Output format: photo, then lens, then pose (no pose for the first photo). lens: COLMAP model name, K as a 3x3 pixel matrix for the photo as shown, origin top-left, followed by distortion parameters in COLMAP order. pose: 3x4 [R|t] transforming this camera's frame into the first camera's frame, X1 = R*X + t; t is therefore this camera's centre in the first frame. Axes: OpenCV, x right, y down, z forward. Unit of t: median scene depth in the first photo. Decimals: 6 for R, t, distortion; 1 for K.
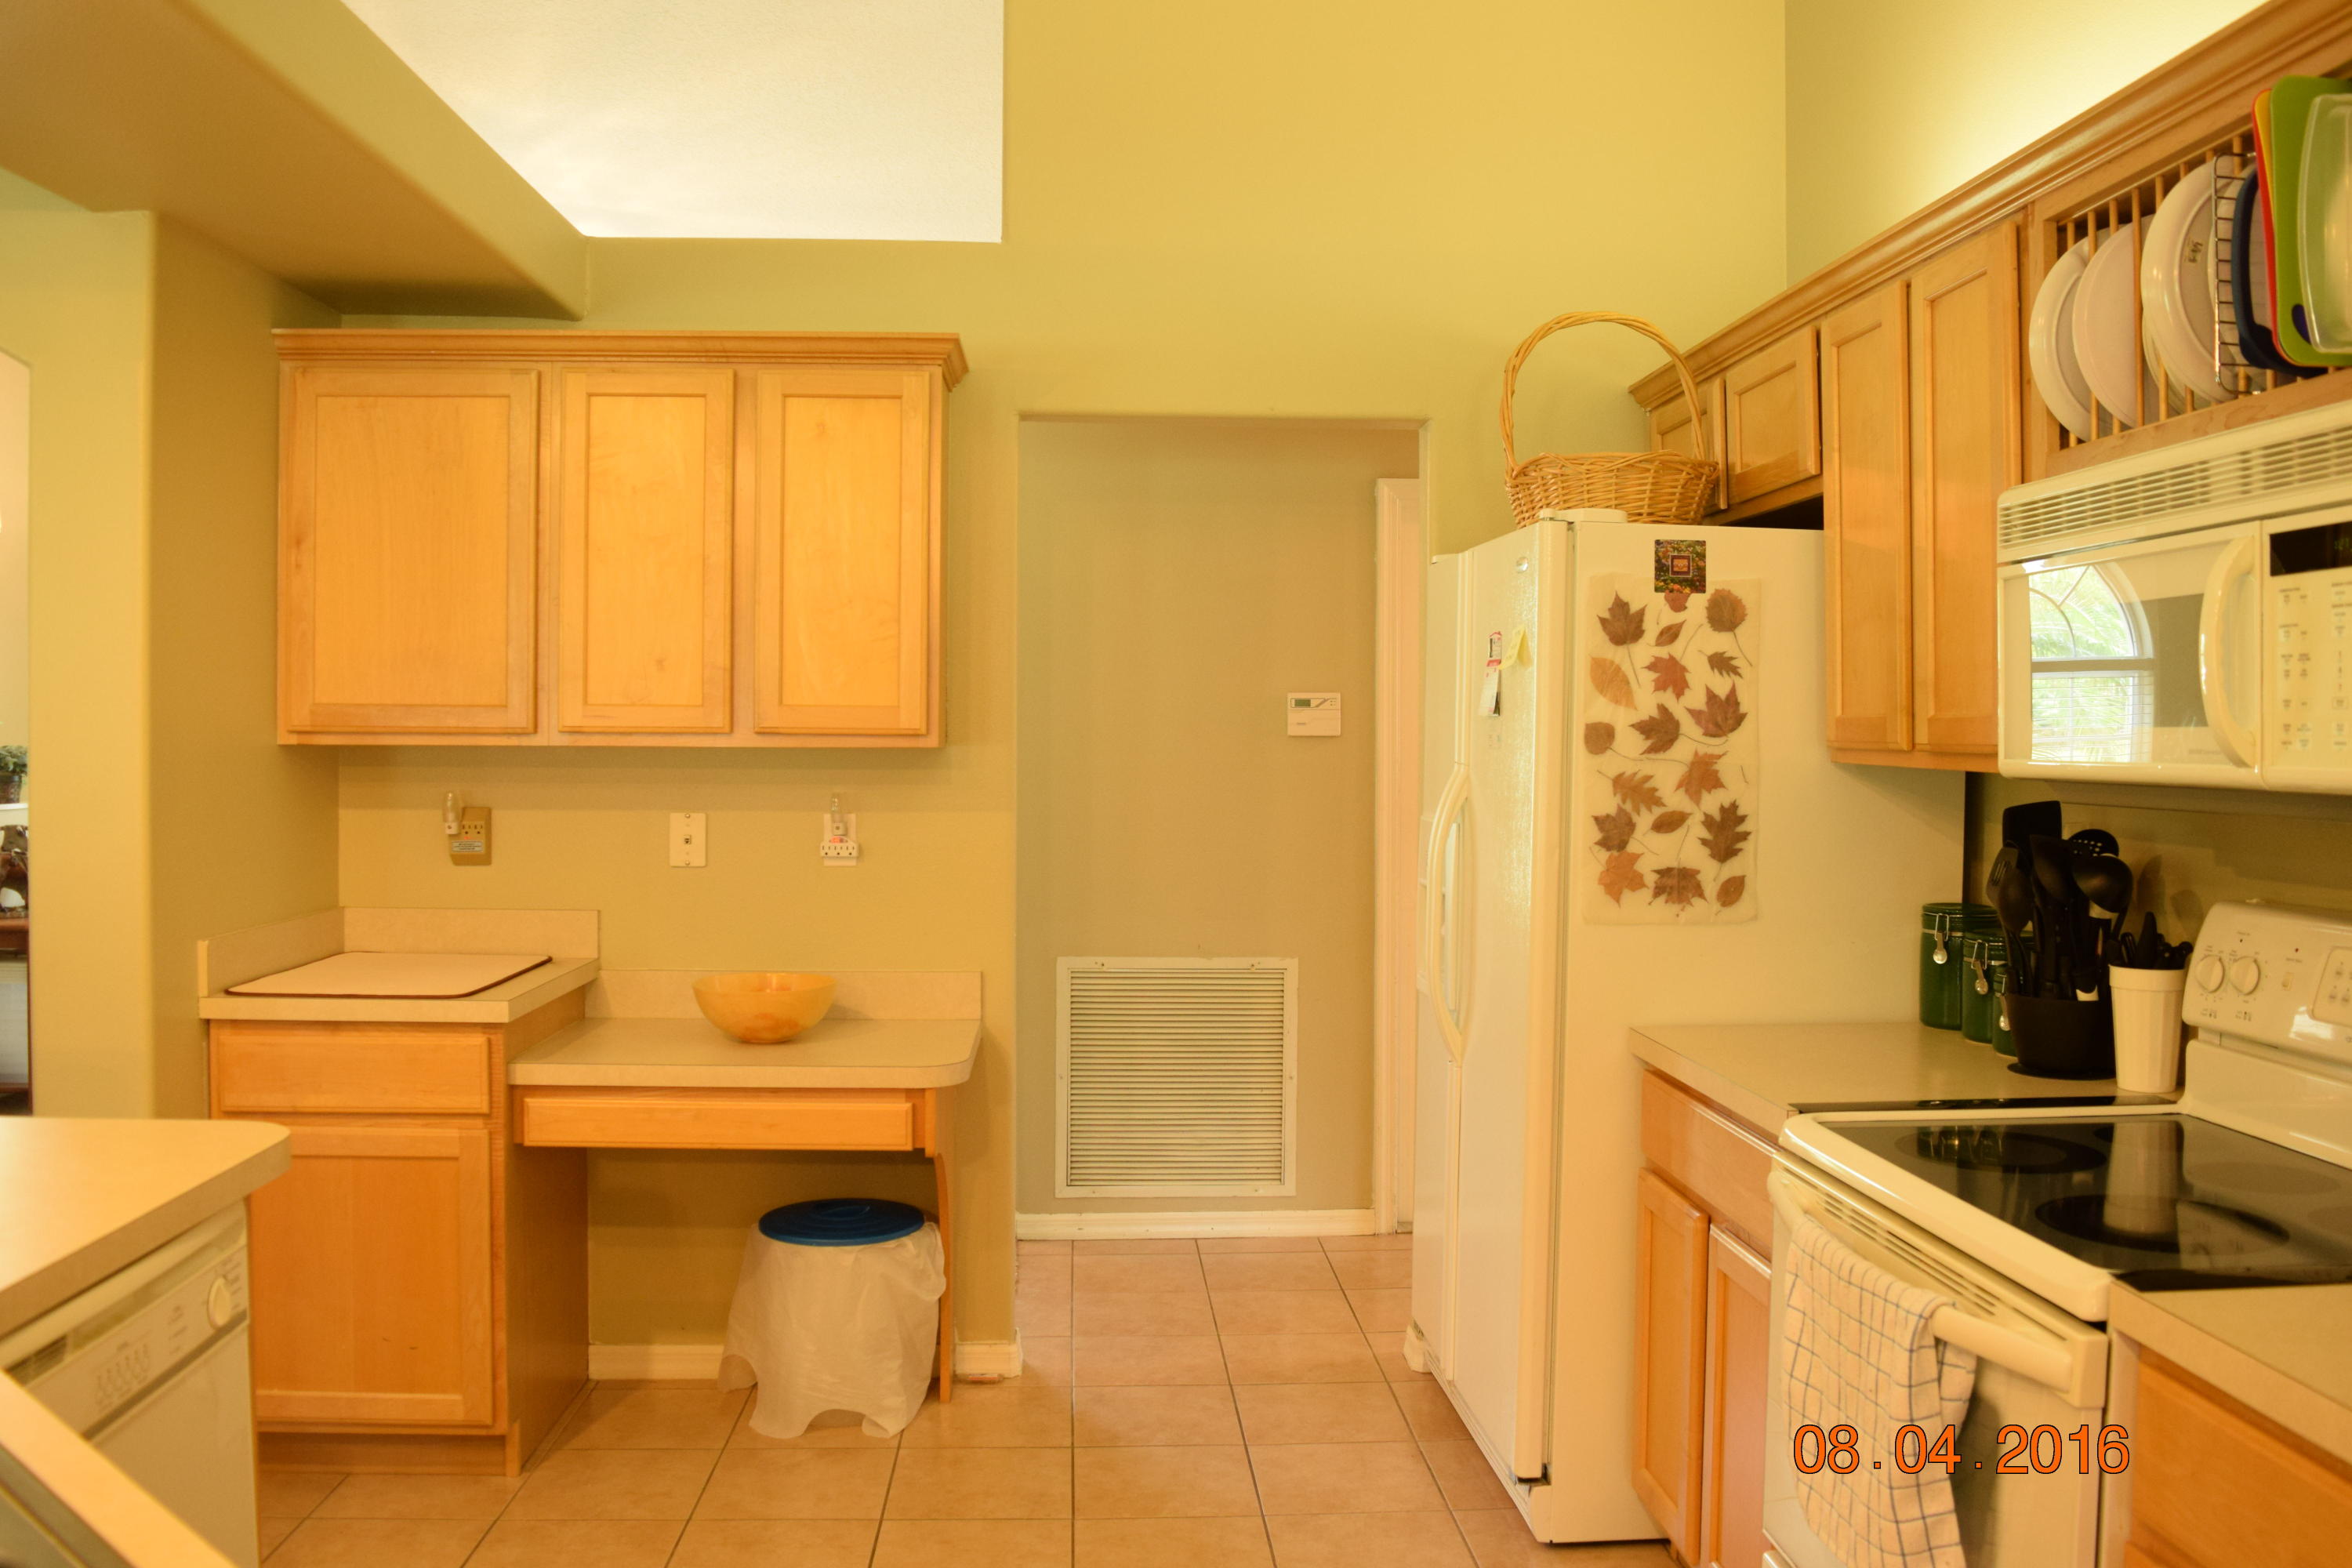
lens RADIAL K [[1844.8, 0, 1174.5], [0, 1844.8, 777.0], [0, 0, 1]] dist [-0.092219, 0.007458]
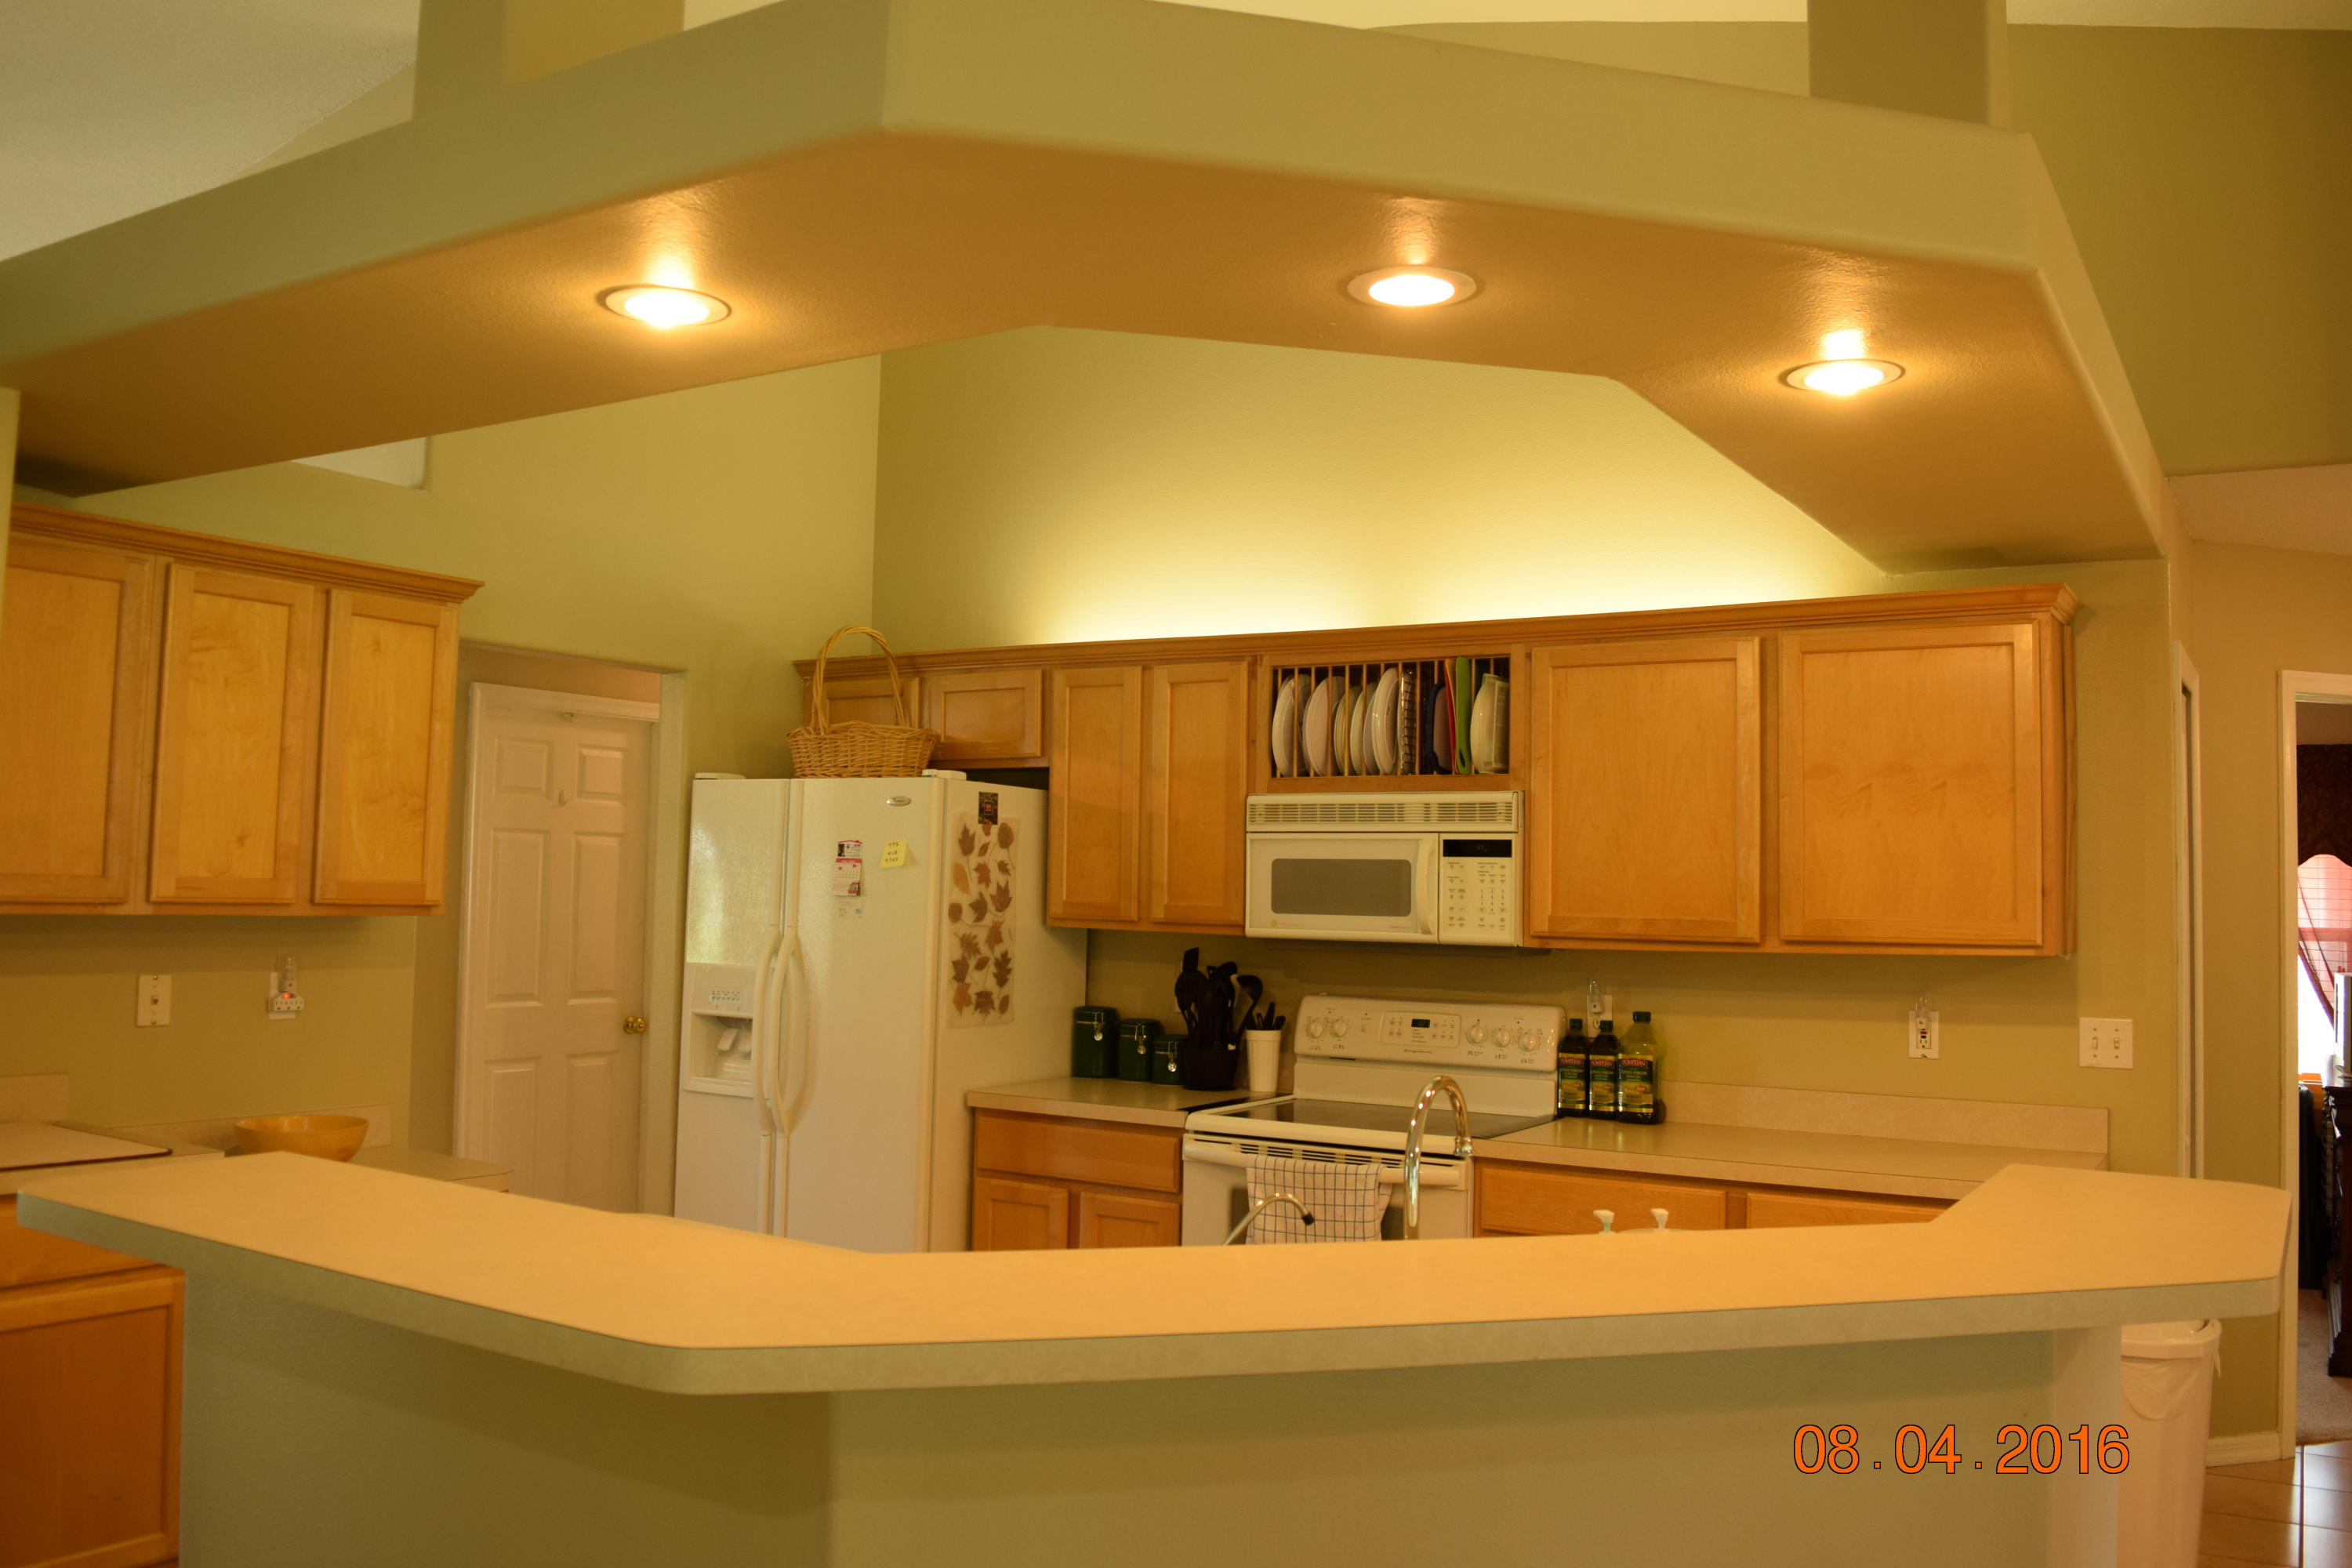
lens RADIAL K [[1844.8, 0, 1184.4], [0, 1844.8, 777.7], [0, 0, 1]] dist [-0.092219, 0.007458]
pose [[0.580757, 0.054885, 0.812225, -0.974597], [0.001960, 0.997628, -0.068815, -0.027733], [-0.814075, 0.041556, 0.579271, -0.110246]]
